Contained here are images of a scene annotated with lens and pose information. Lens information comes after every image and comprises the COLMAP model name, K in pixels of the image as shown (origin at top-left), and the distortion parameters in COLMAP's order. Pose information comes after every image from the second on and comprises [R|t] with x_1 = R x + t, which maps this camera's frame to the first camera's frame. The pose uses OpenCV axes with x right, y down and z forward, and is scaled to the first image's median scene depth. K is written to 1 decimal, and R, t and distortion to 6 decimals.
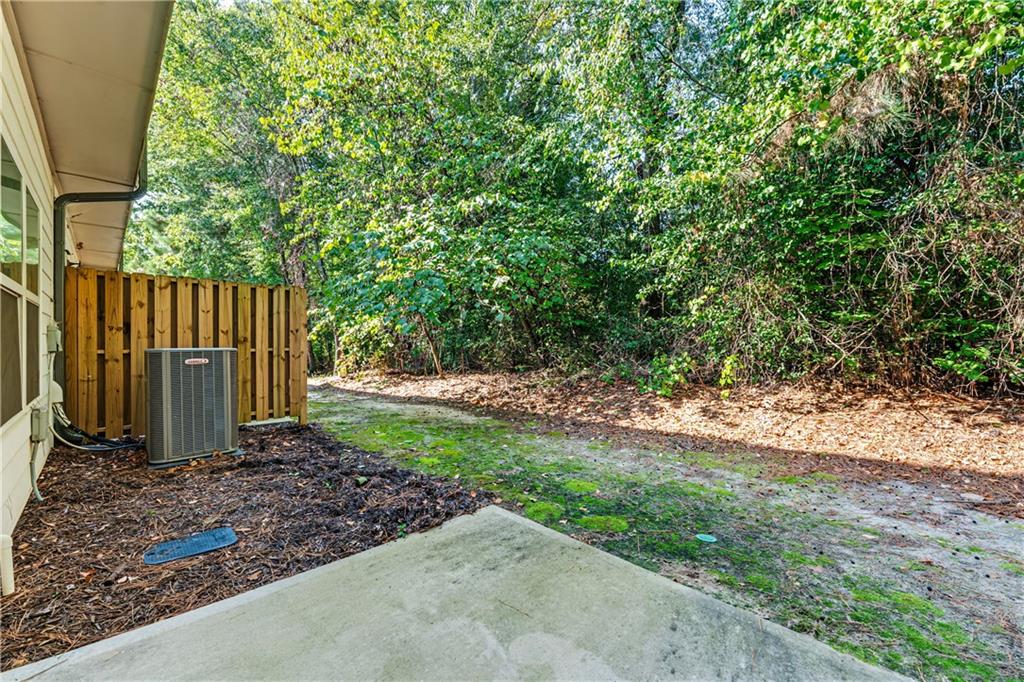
lens RADIAL K [[408.2, 0, 504.0], [0, 408.2, 339.4], [0, 0, 1]] dist [0.007239, -0.000880]
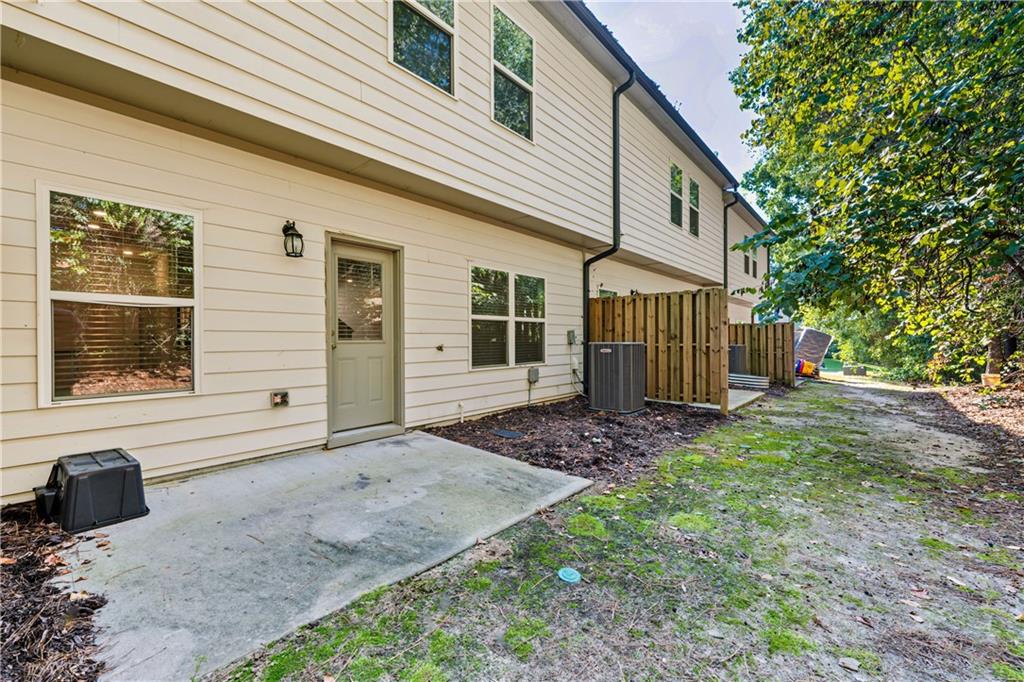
lens RADIAL K [[408.2, 0, 504.2], [0, 408.2, 341.8], [0, 0, 1]] dist [0.007239, -0.000880]
pose [[0.065035, 0.006043, -0.997865, 0.775546], [0.008160, 0.999945, 0.006587, 0.006094], [0.997850, -0.008571, 0.064982, 0.488411]]
